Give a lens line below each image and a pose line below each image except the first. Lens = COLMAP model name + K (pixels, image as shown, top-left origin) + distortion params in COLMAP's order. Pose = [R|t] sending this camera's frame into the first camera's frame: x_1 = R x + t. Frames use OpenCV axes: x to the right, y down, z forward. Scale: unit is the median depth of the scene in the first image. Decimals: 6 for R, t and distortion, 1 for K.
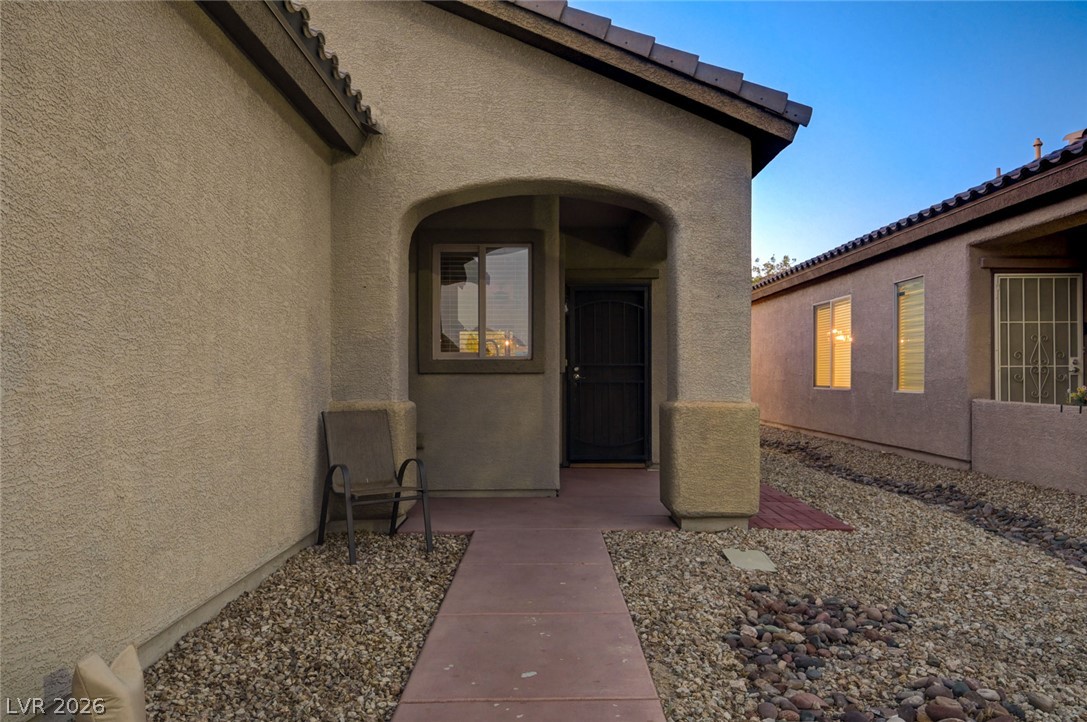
lens RADIAL K [[793.1, 0, 541.9], [0, 793.1, 378.1], [0, 0, 1]] dist [0.002603, 0.001742]
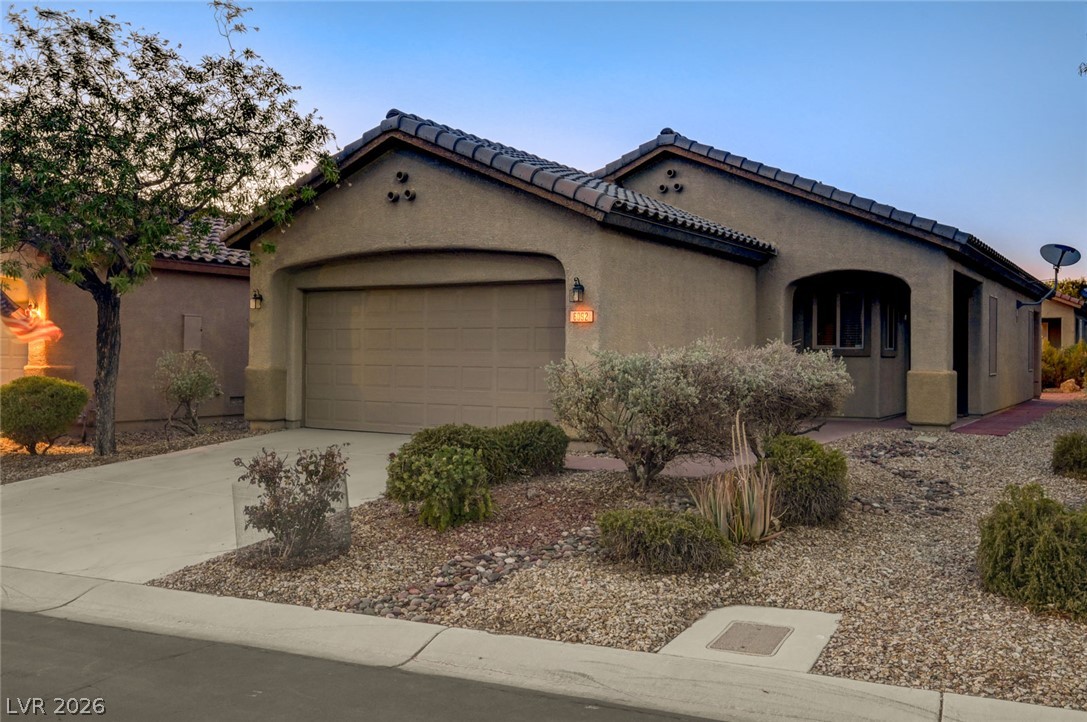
lens RADIAL K [[985.6, 0, 543.4], [0, 985.6, 355.5], [0, 0, 1]] dist [-0.011743, -0.000936]
pose [[0.851240, 0.007620, -0.524721, 0.743372], [-0.008456, 0.999964, 0.000804, -0.004938], [0.524709, 0.003753, 0.851274, -1.841282]]
